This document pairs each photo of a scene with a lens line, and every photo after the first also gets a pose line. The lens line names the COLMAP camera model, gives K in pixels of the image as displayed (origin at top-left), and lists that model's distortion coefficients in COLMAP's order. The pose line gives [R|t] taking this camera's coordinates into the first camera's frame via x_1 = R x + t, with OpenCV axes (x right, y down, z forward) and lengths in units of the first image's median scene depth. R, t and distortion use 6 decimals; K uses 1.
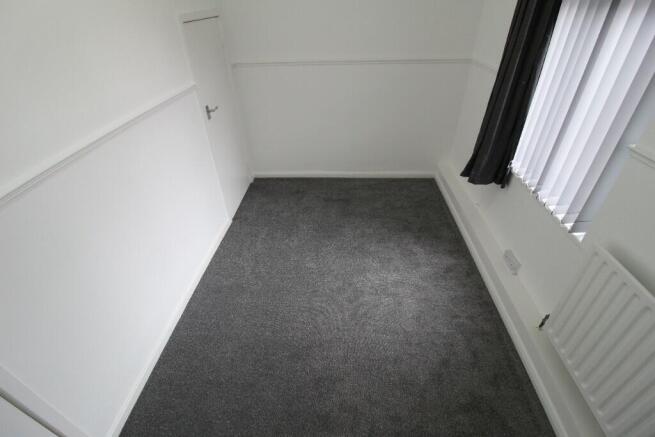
lens RADIAL K [[309.3, 0, 327.5], [0, 309.3, 204.3], [0, 0, 1]] dist [-0.000831, -0.000368]
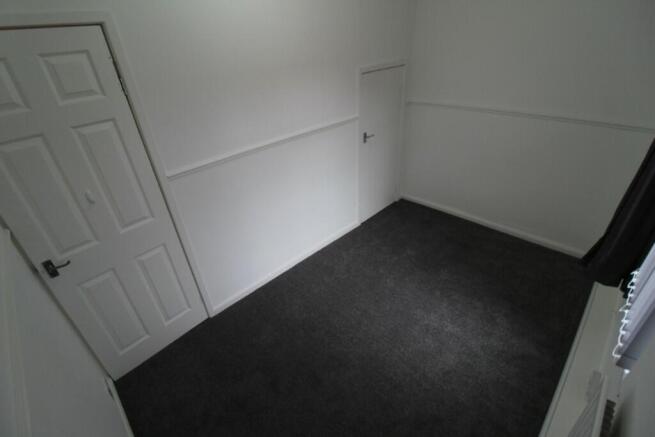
lens RADIAL K [[309.3, 0, 327.5], [0, 309.3, 204.3], [0, 0, 1]] dist [-0.000831, -0.000368]
pose [[0.744133, 0.307387, -0.593110, 0.350170], [-0.341631, 0.938071, 0.057548, -0.055503], [0.574068, 0.159802, 0.803062, -0.085721]]
